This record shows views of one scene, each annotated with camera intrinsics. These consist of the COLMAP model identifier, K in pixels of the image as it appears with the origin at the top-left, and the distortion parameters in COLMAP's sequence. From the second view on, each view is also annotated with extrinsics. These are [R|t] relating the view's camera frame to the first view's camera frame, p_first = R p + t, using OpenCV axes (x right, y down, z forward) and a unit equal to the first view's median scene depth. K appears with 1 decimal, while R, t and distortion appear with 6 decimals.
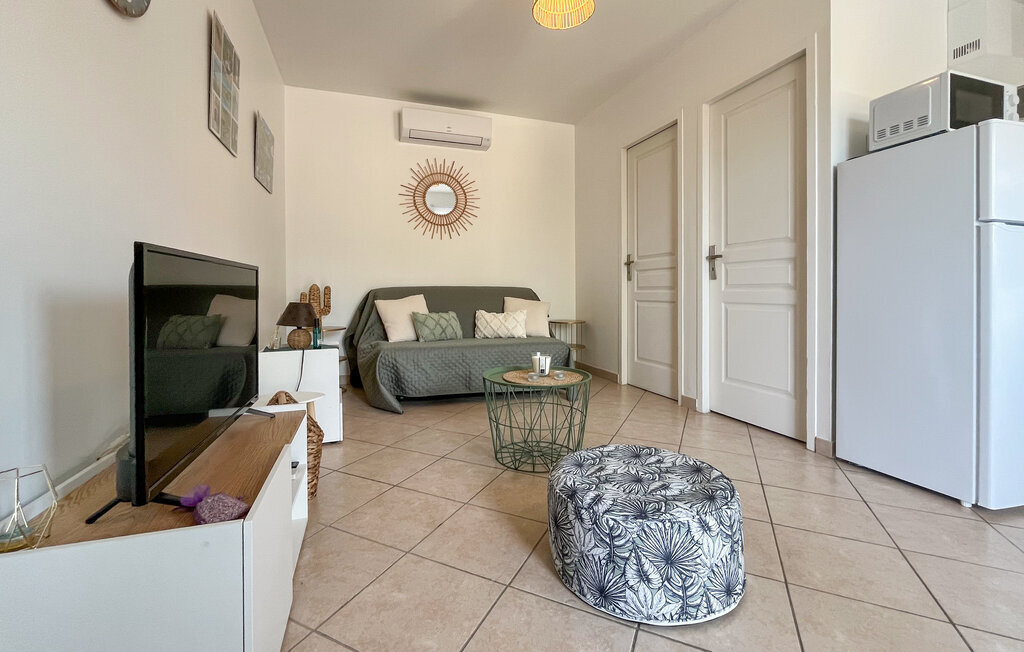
lens RADIAL K [[427.5, 0, 509.2], [0, 427.5, 297.2], [0, 0, 1]] dist [-0.004702, 0.000425]
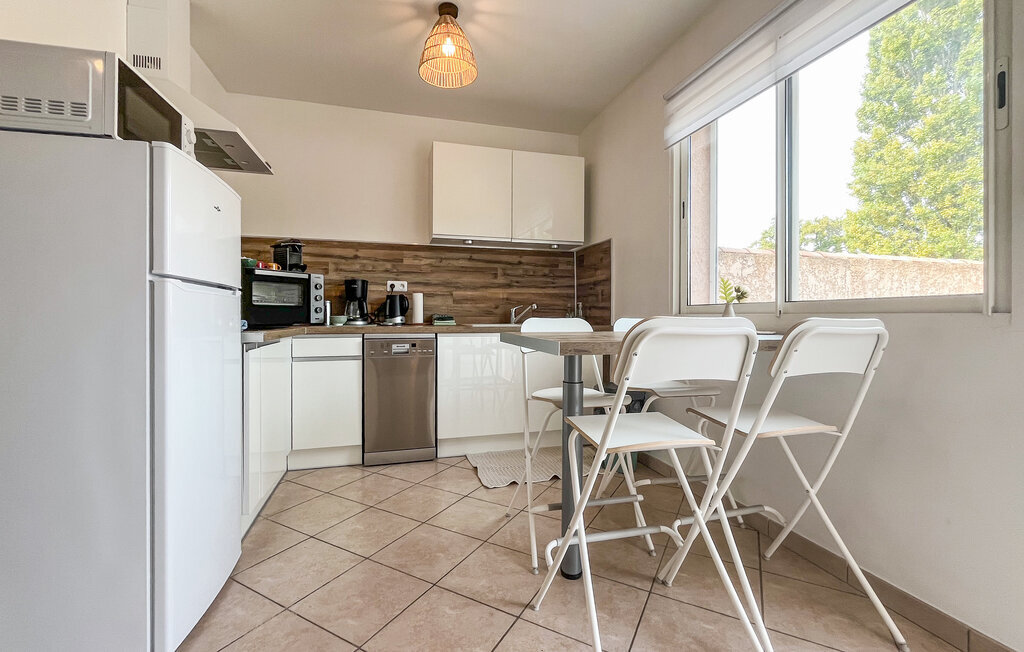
lens RADIAL K [[427.5, 0, 507.5], [0, 427.5, 316.7], [0, 0, 1]] dist [-0.004702, 0.000425]
pose [[0.067679, 0.003587, 0.997701, 0.304155], [0.008352, 0.999956, -0.004162, -0.072362], [-0.997672, 0.008615, 0.067646, 0.250032]]
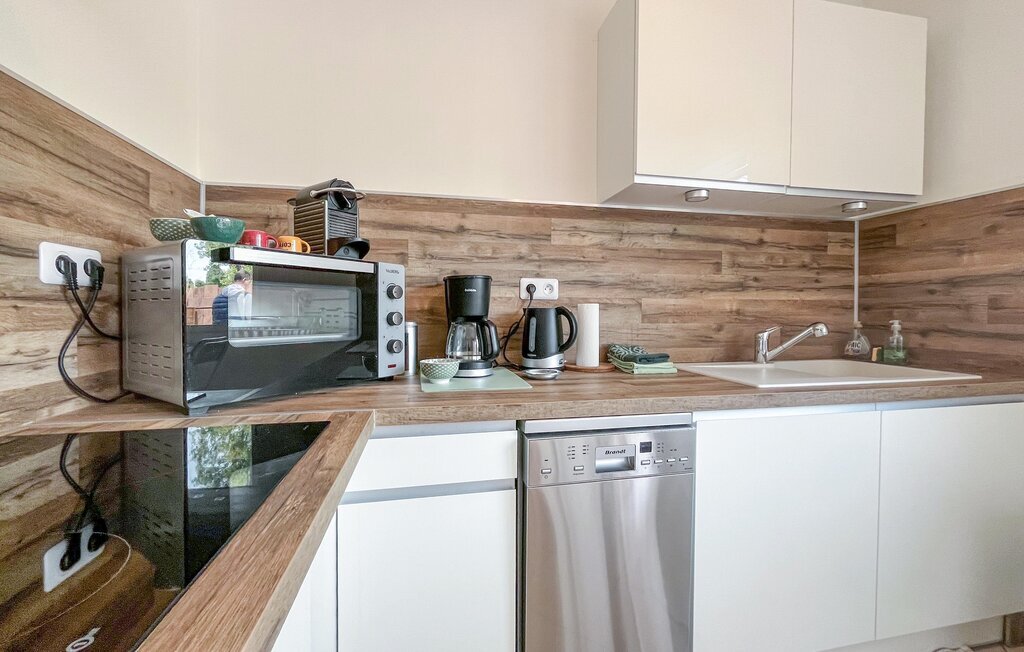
lens RADIAL K [[427.5, 0, 507.3], [0, 427.5, 315.9], [0, 0, 1]] dist [-0.004702, 0.000425]
pose [[0.140729, -0.001801, 0.990047, 1.095059], [0.006089, 0.999981, 0.000953, -0.149292], [-0.990029, 0.005894, 0.140737, 0.727395]]
